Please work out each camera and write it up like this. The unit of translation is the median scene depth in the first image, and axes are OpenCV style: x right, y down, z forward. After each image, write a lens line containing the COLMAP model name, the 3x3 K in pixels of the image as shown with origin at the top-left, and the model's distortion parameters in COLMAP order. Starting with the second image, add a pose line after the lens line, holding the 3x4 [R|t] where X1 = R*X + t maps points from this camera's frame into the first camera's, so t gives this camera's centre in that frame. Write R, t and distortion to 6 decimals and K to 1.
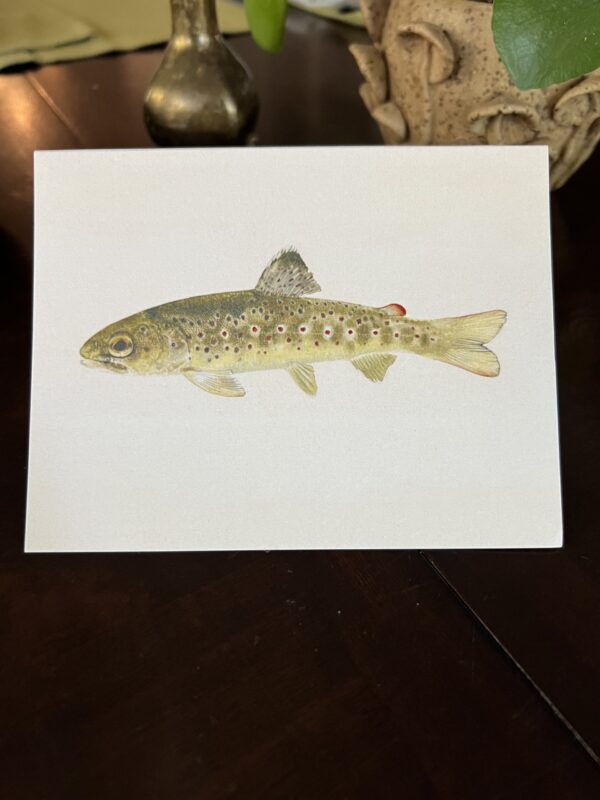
lens RADIAL K [[605.0, 0, 301.4], [0, 605.0, 403.9], [0, 0, 1]] dist [0.012984, -0.032620]
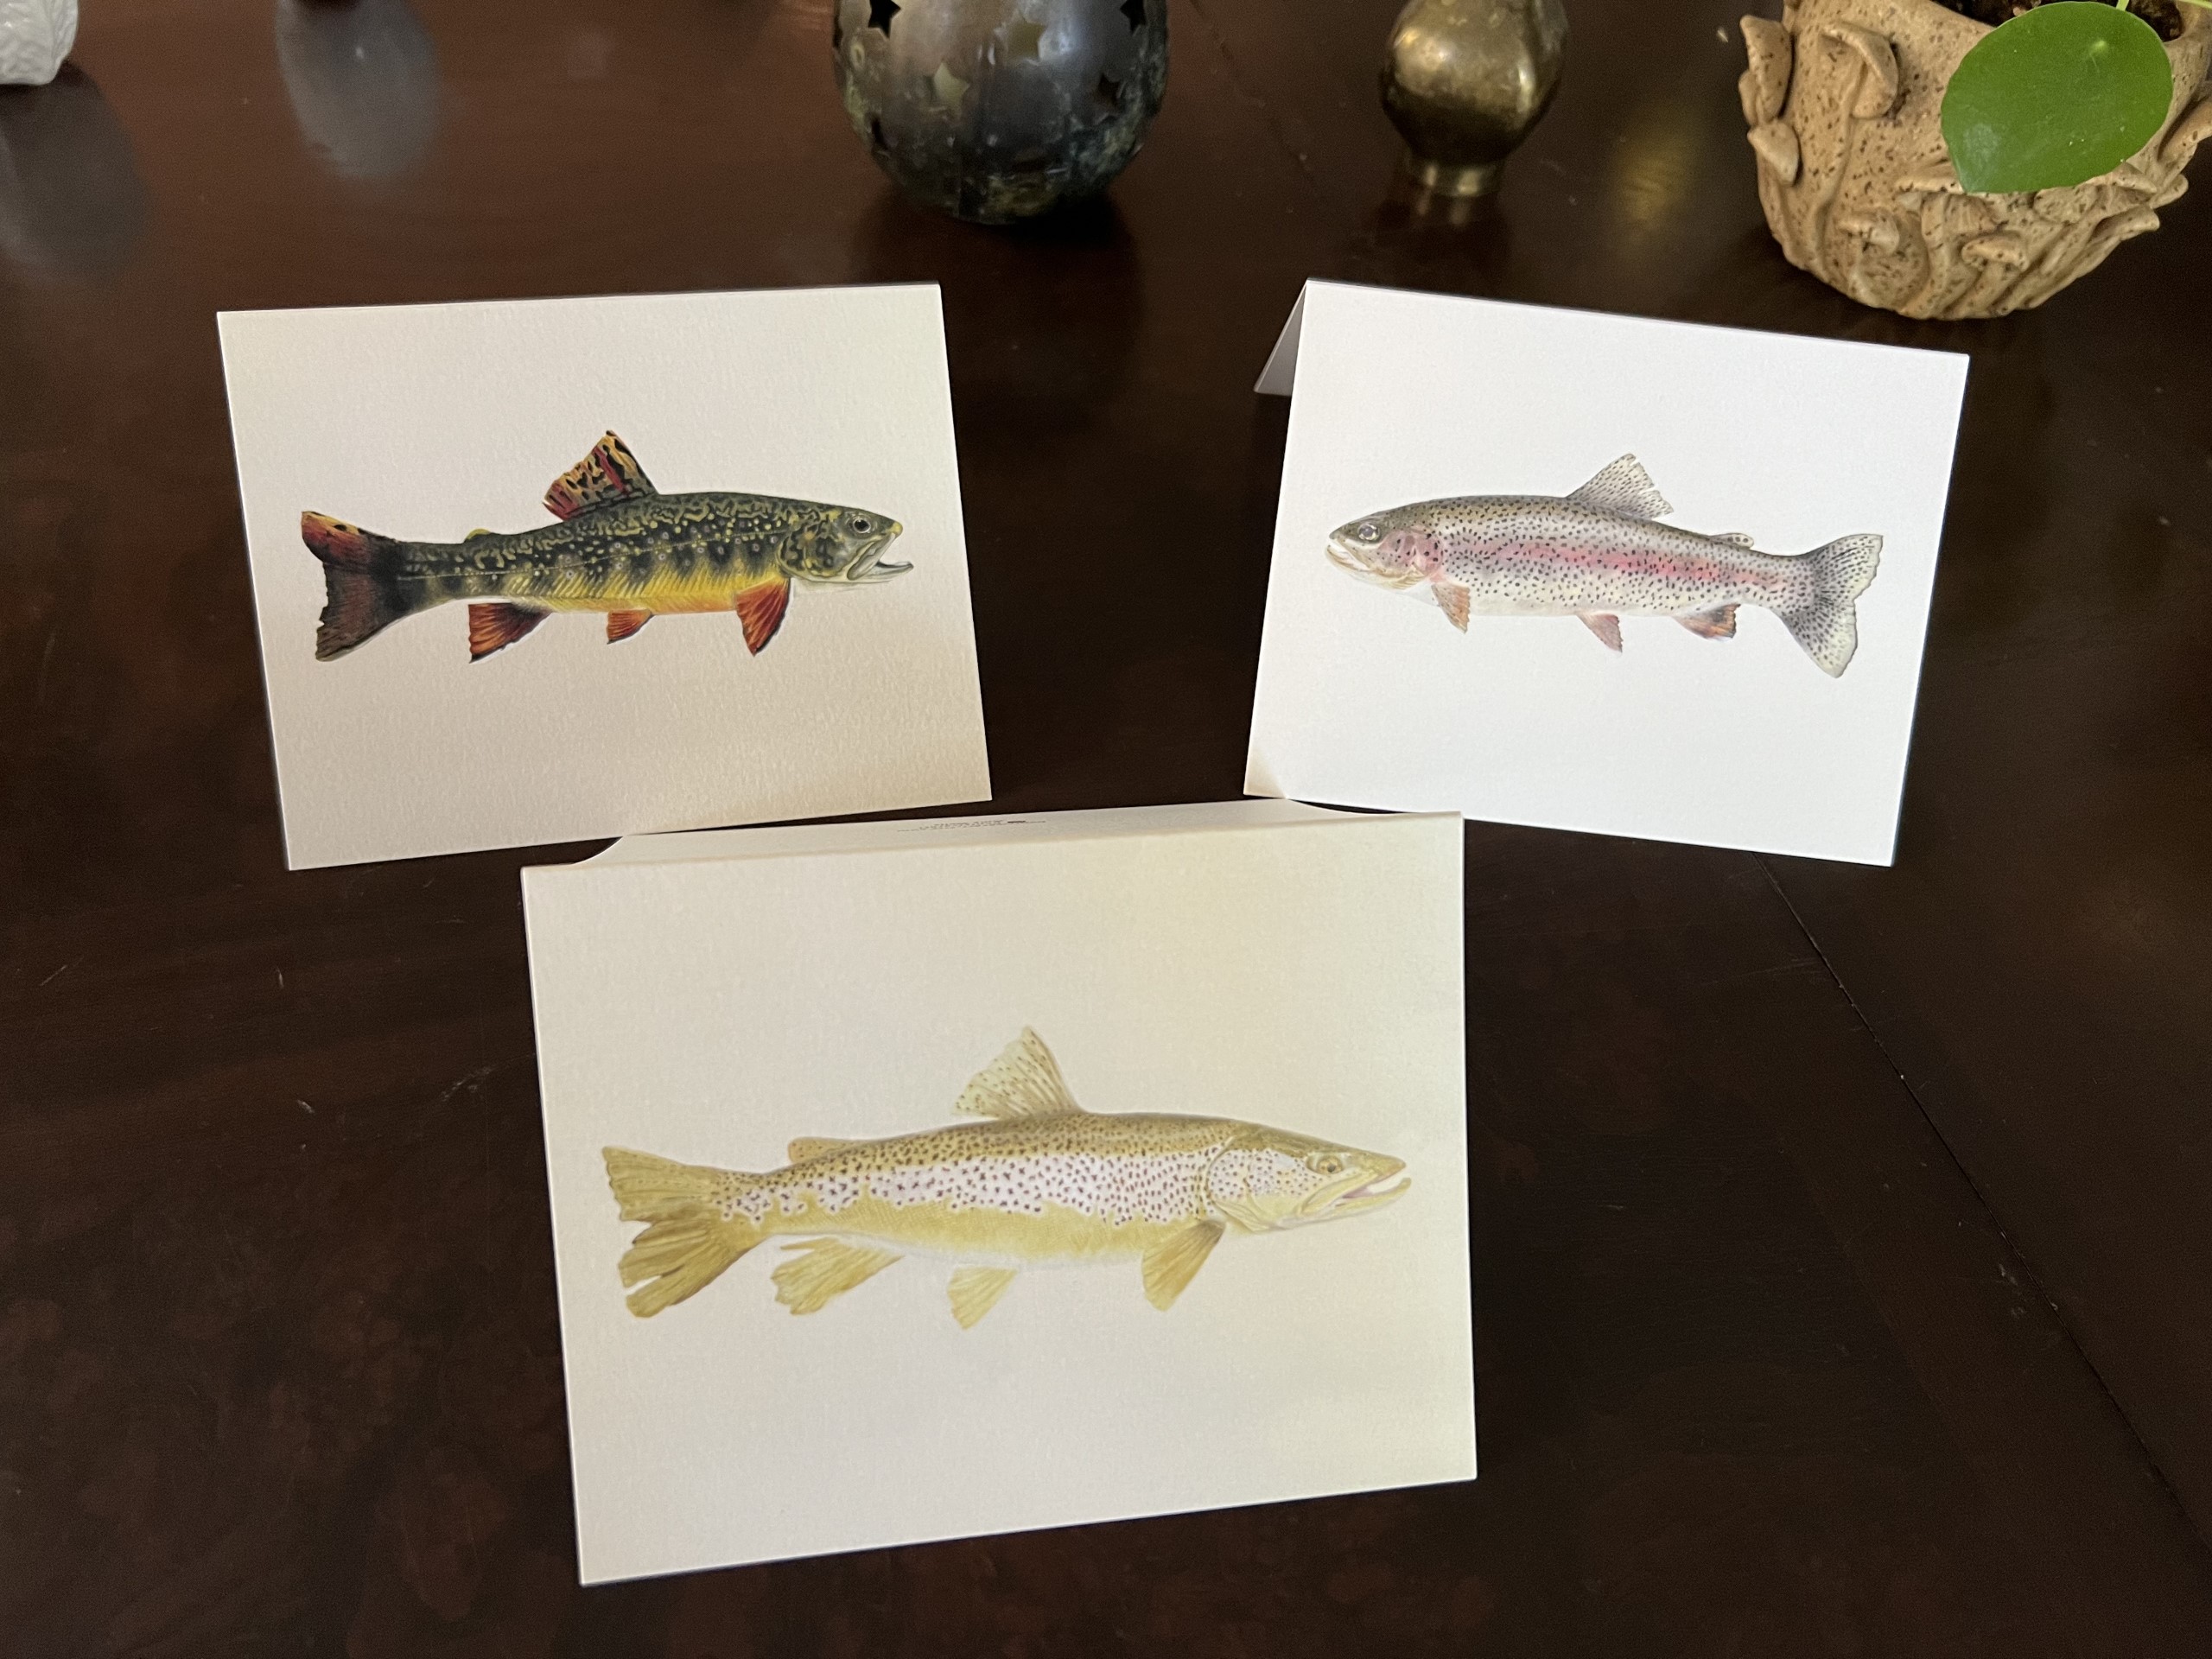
lens RADIAL K [[1655.4, 0, 1097.6], [0, 1655.4, 839.4], [0, 0, 1]] dist [0.041406, -0.073920]
pose [[0.966298, 0.230741, -0.114138, -0.184558], [-0.217589, 0.969020, 0.116852, 0.186041], [0.137564, -0.088079, 0.986569, -0.926072]]
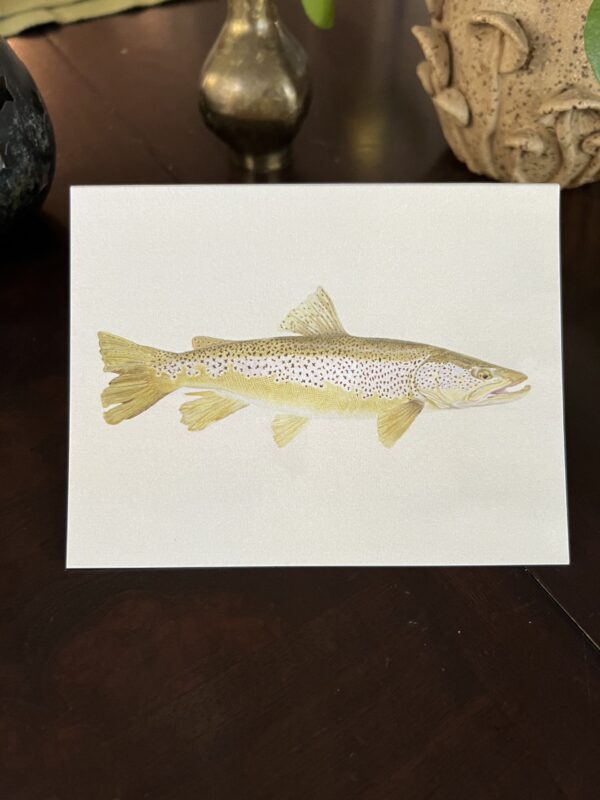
lens RADIAL K [[598.7, 0, 301.5], [0, 598.7, 395.9], [0, 0, 1]] dist [0.041406, -0.073920]
pose [[0.999833, -0.016102, 0.008610, -0.125581], [0.015237, 0.995586, 0.092604, -0.102438], [-0.010063, -0.092457, 0.995666, -0.016767]]
